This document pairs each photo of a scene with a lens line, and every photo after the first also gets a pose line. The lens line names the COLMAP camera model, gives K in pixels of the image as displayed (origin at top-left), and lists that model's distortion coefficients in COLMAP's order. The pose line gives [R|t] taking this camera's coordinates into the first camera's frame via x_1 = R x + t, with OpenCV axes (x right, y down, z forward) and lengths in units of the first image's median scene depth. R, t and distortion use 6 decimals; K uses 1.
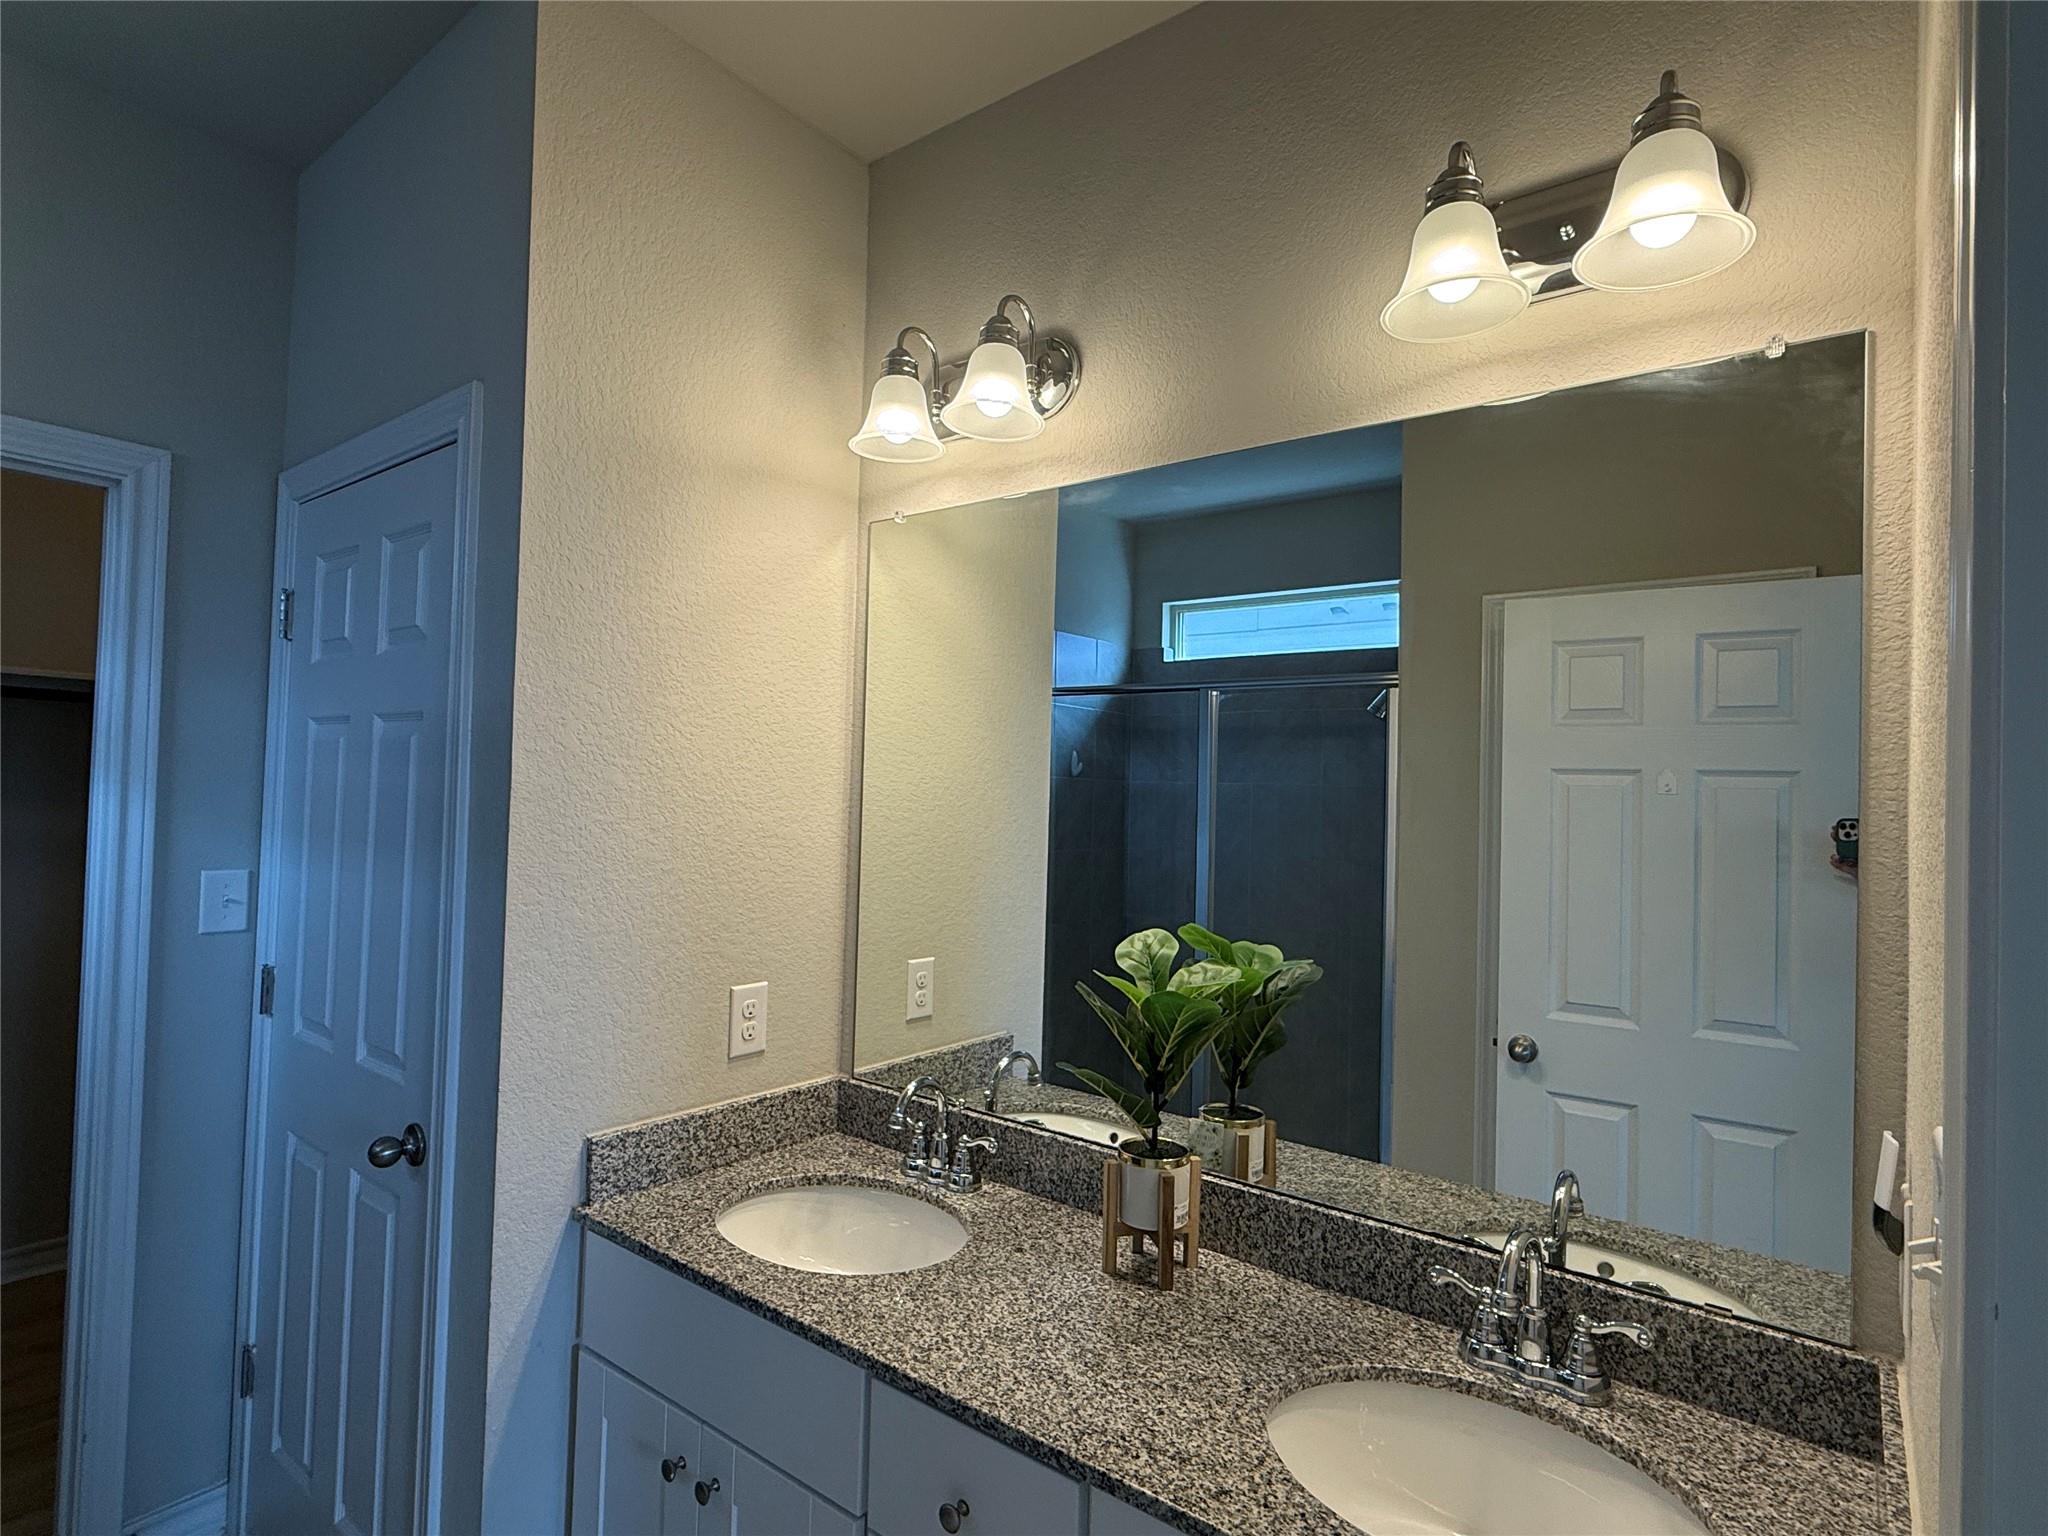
lens RADIAL K [[1065.6, 0, 1019.7], [0, 1065.6, 768.0], [0, 0, 1]] dist [-0.000348, 0.000486]
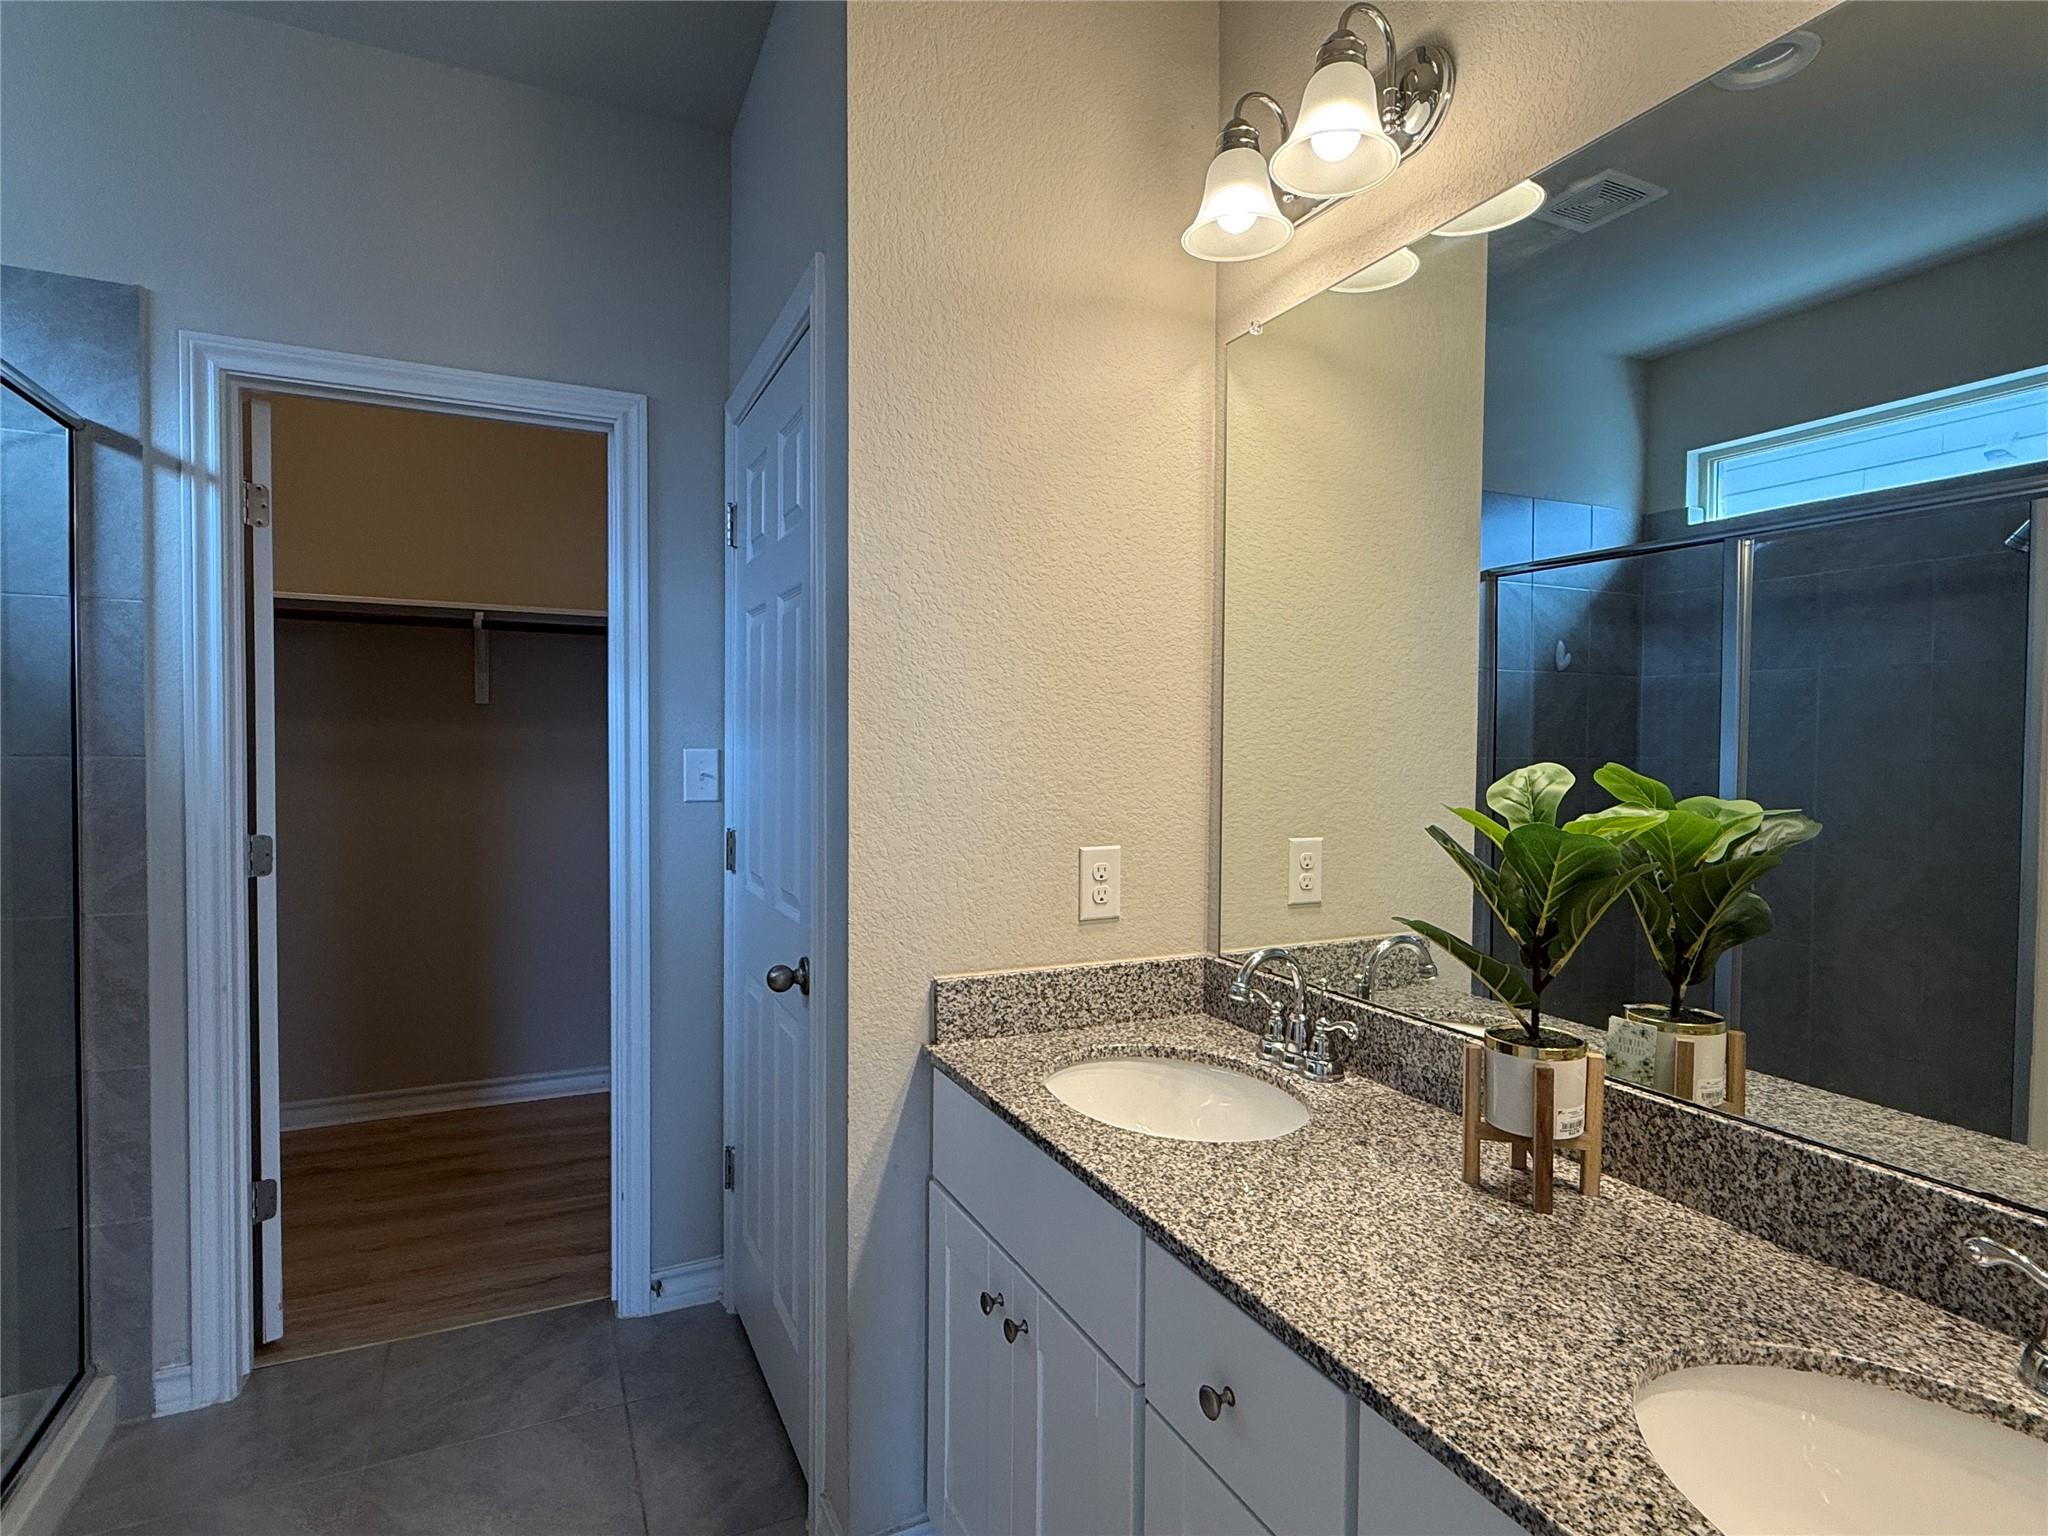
lens RADIAL K [[1065.6, 0, 1020.8], [0, 1065.6, 775.4], [0, 0, 1]] dist [-0.000348, 0.000486]
pose [[0.891286, -0.010613, -0.453317, 0.131709], [0.031846, 0.998723, 0.039231, 0.111713], [0.452321, -0.049403, 0.890486, 0.133295]]
